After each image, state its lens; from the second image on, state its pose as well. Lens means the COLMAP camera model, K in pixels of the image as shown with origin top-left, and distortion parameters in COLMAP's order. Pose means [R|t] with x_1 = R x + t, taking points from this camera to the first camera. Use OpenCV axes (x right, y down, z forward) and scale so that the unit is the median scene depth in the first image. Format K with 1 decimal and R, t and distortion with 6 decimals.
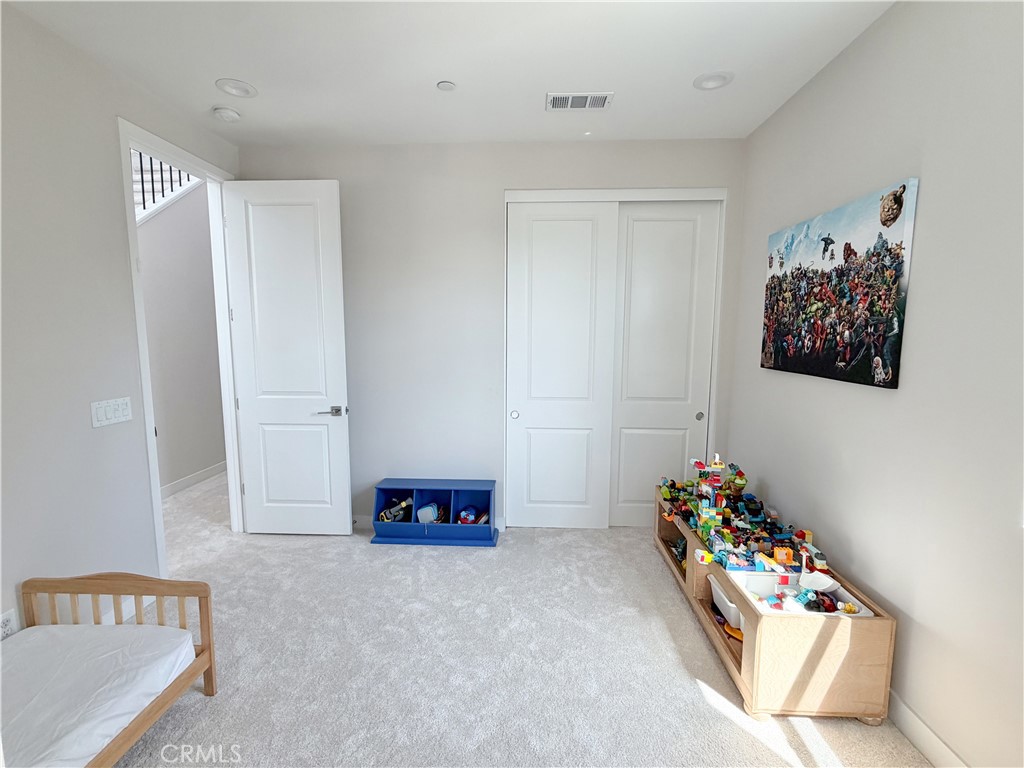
lens RADIAL K [[465.2, 0, 512.0], [0, 465.2, 384.0], [0, 0, 1]] dist [0.000836, 0.000158]
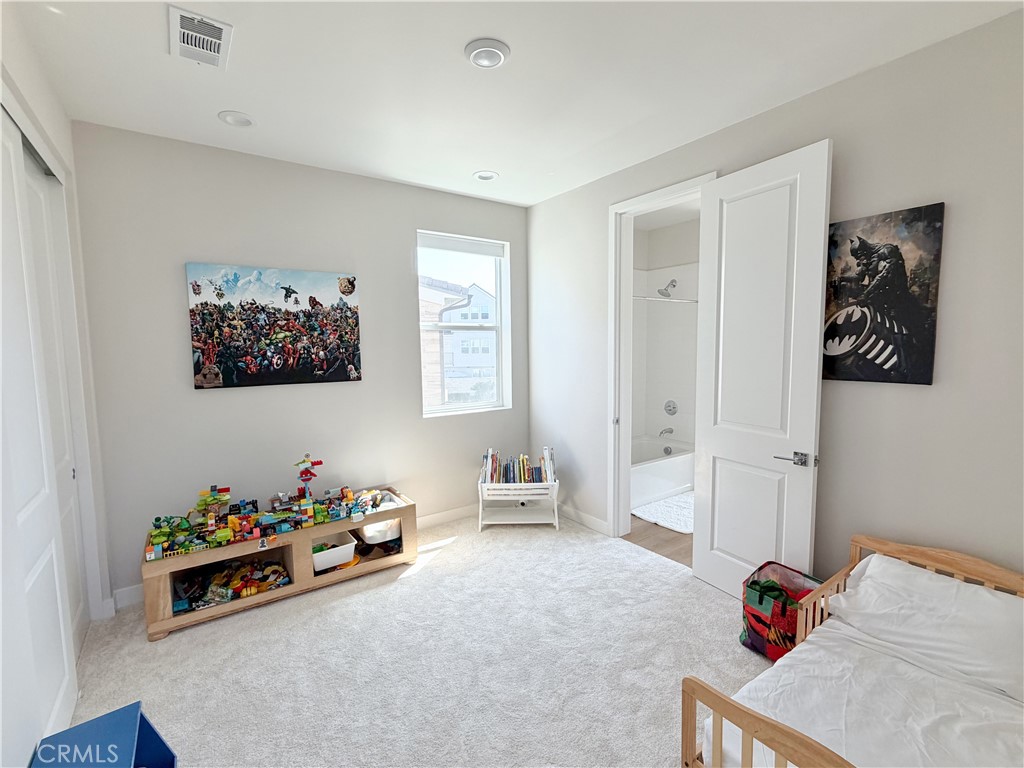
lens RADIAL K [[465.2, 0, 512.0], [0, 465.2, 384.0], [0, 0, 1]] dist [0.000836, 0.000158]
pose [[-0.612971, -0.066356, 0.787314, -0.926931], [0.098256, 0.982330, 0.159290, -0.187355], [-0.783972, 0.174999, -0.595620, 1.400725]]
